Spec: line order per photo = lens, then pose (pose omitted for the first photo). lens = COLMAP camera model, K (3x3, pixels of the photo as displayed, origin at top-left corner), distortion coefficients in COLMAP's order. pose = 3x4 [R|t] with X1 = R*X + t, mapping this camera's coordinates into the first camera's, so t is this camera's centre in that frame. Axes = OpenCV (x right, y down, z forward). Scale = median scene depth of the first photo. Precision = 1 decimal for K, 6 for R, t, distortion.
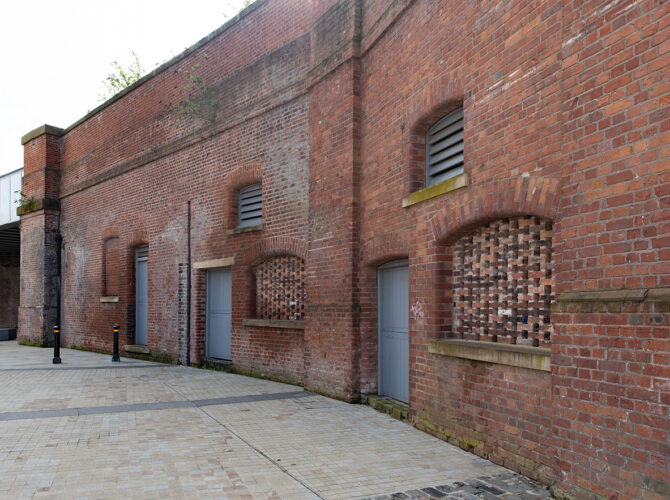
lens RADIAL K [[496.1, 0, 335.4], [0, 496.1, 275.1], [0, 0, 1]] dist [0.004508, 0.001470]
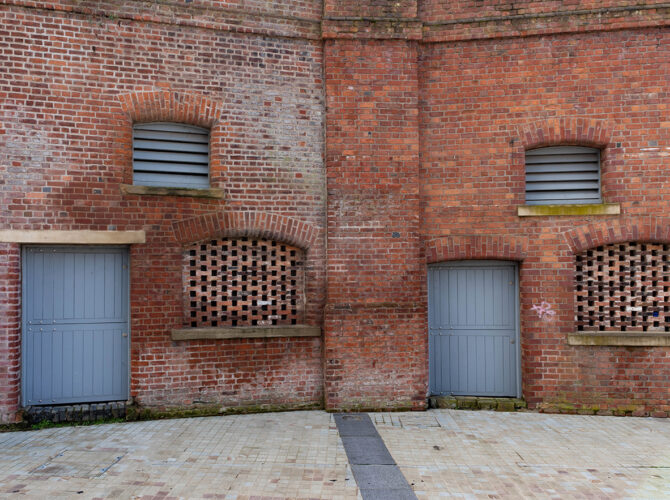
lens RADIAL K [[486.6, 0, 335.0], [0, 486.6, 250.0], [0, 0, 1]] dist [0.001455, 0.000769]
pose [[0.510426, 0.047739, 0.858595, -0.682562], [-0.045987, 0.998544, -0.028181, -0.007643], [-0.858691, -0.025100, 0.511879, 0.547288]]
